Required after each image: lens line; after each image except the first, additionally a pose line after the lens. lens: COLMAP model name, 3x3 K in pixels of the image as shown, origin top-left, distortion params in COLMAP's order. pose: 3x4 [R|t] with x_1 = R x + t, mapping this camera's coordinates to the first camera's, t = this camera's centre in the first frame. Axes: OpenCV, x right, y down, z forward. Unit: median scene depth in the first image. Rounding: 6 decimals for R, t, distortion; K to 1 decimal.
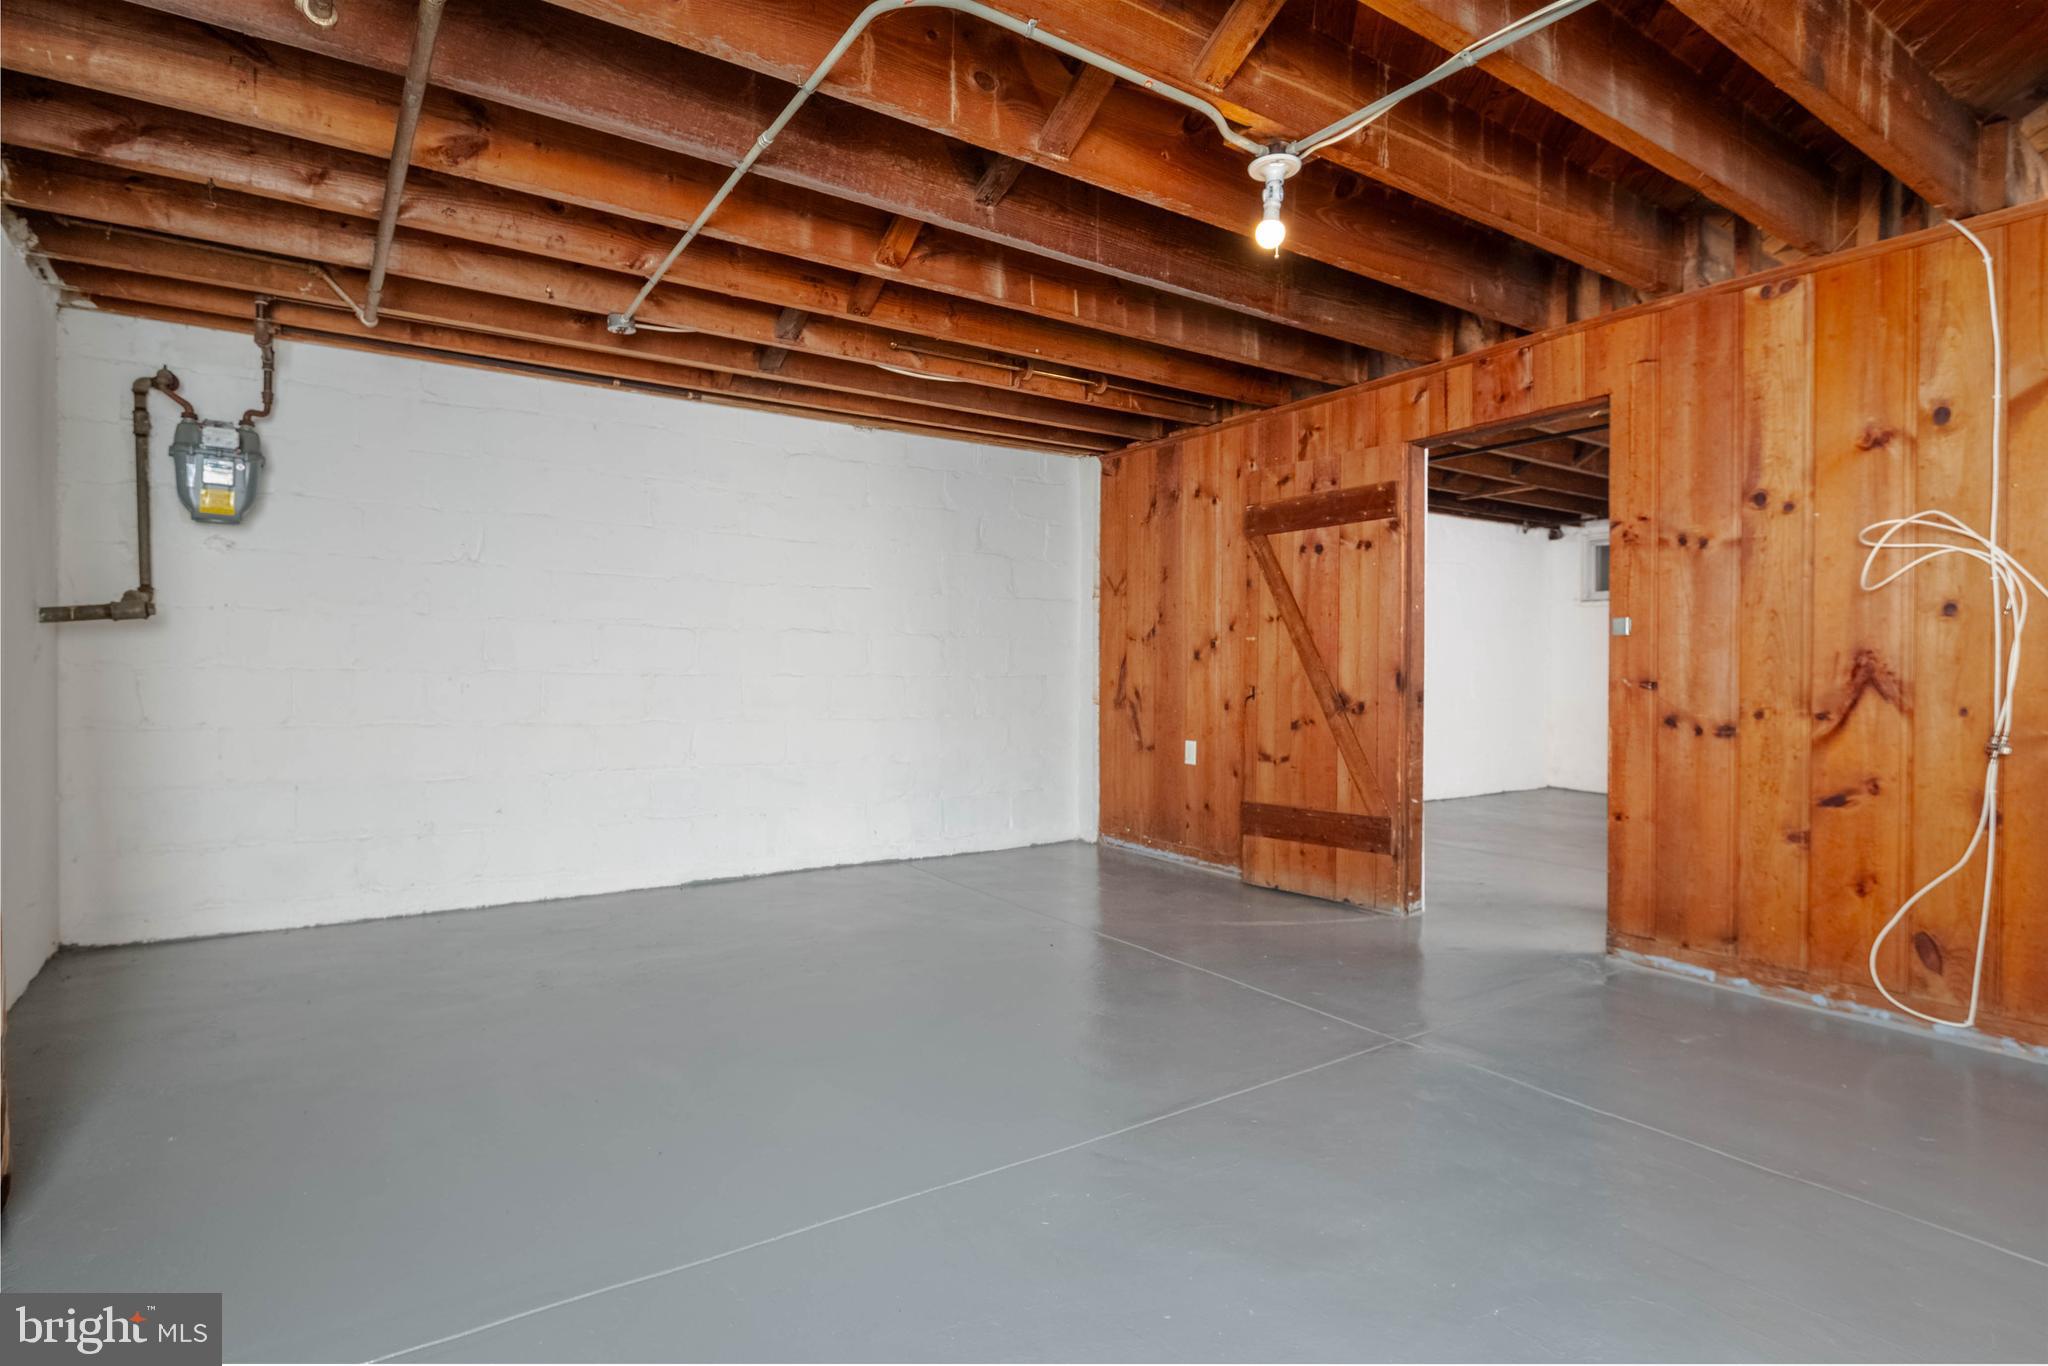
lens RADIAL K [[1045.8, 0, 1022.6], [0, 1045.8, 677.9], [0, 0, 1]] dist [-0.002786, -0.006288]
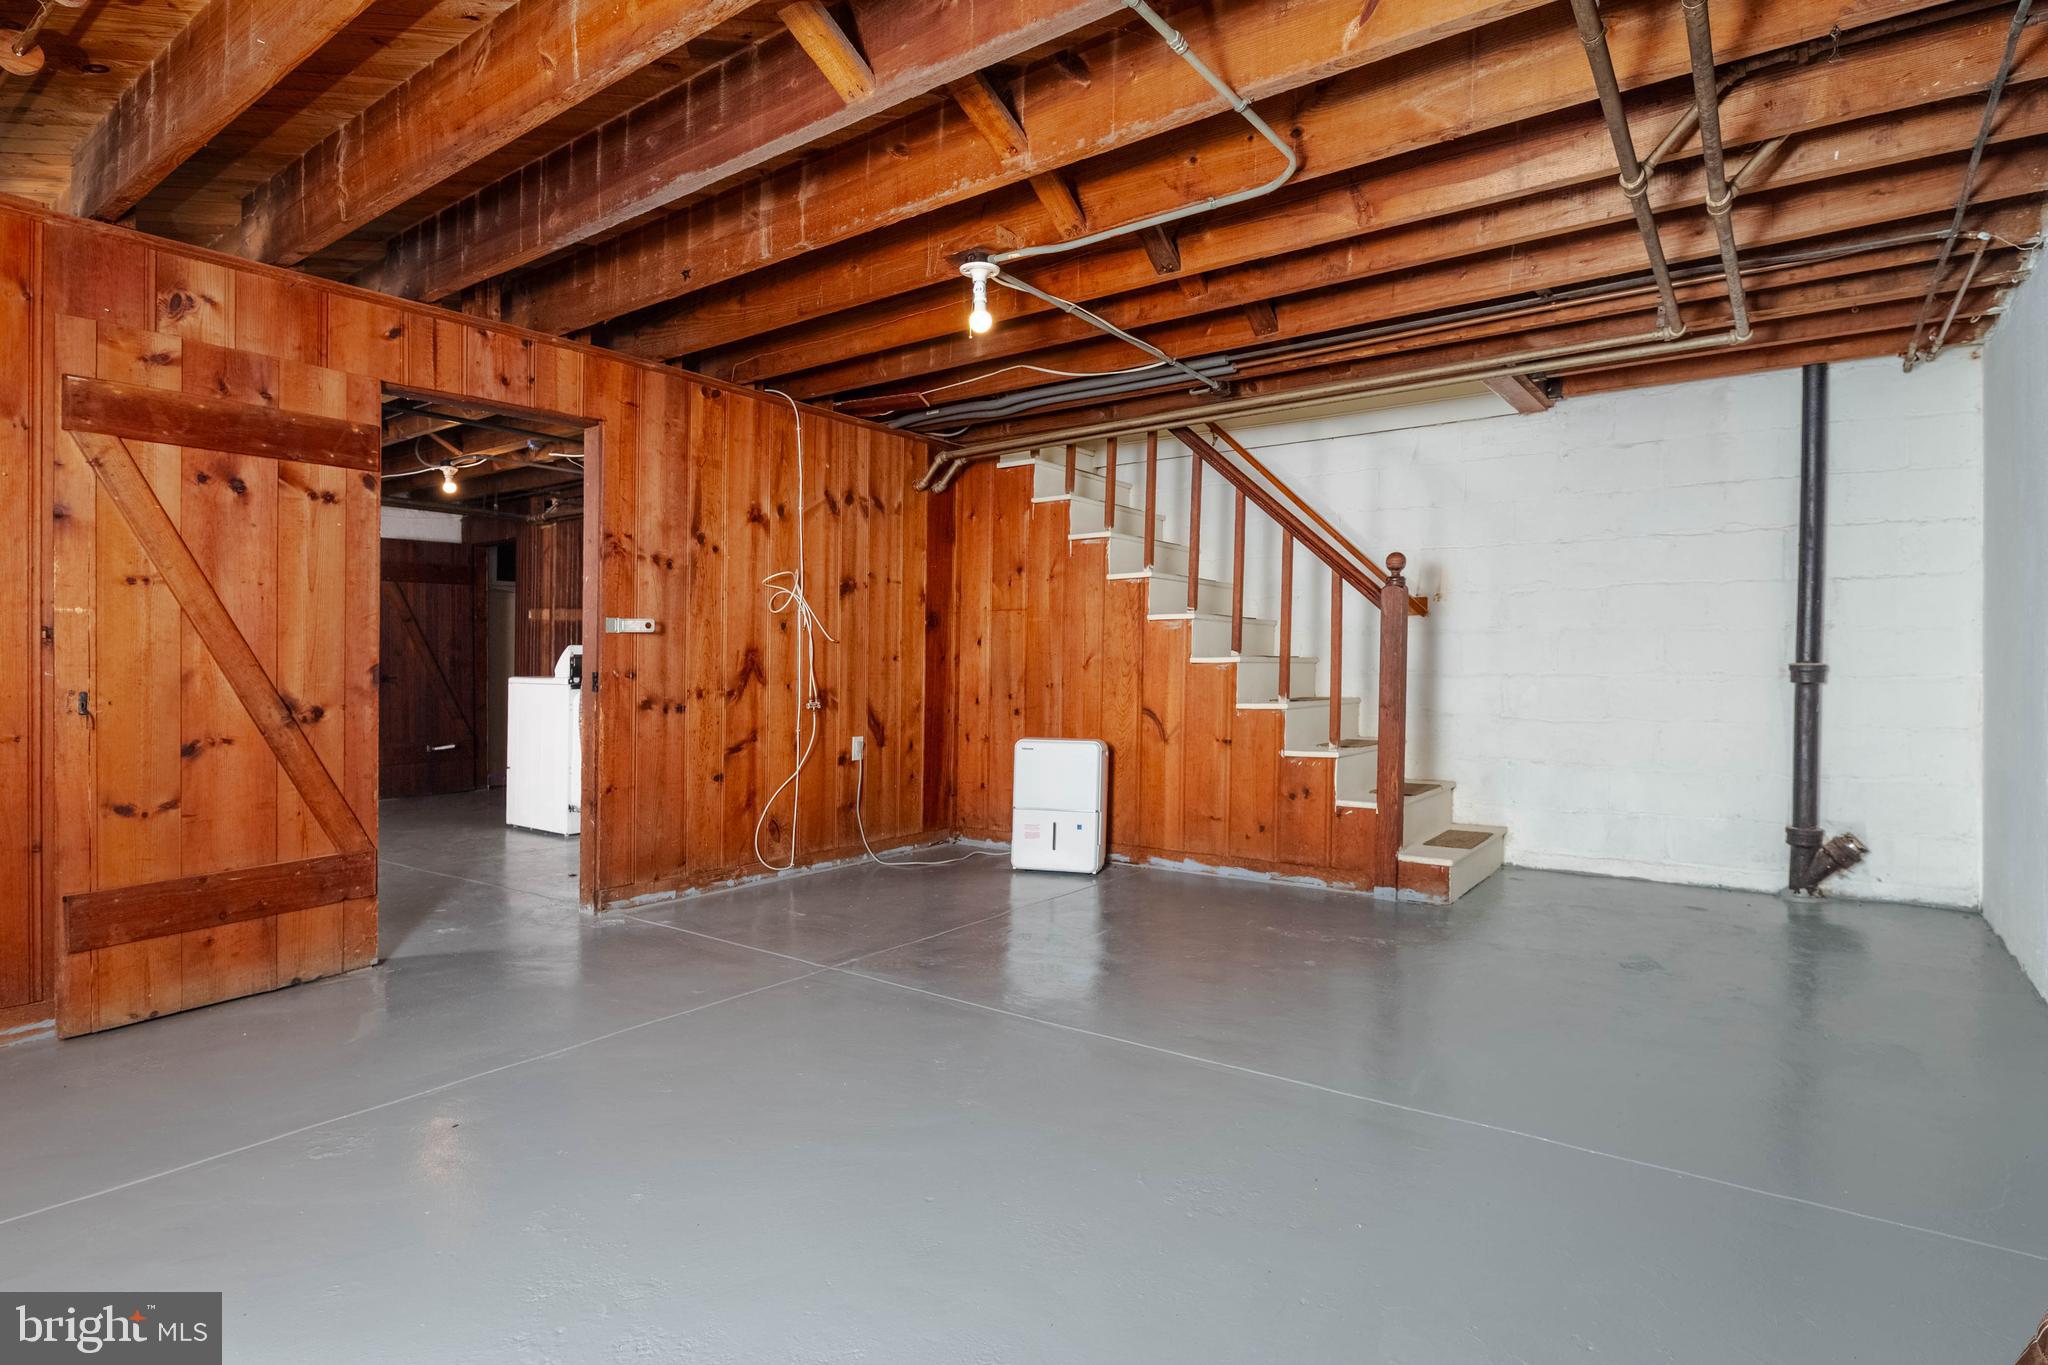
lens RADIAL K [[1045.8, 0, 1022.4], [0, 1045.8, 679.8], [0, 0, 1]] dist [-0.002786, -0.006288]
pose [[-0.337562, -0.021558, 0.941056, -0.697483], [0.006541, 0.999660, 0.025247, -0.014969], [-0.941280, 0.014678, -0.337307, 0.993407]]
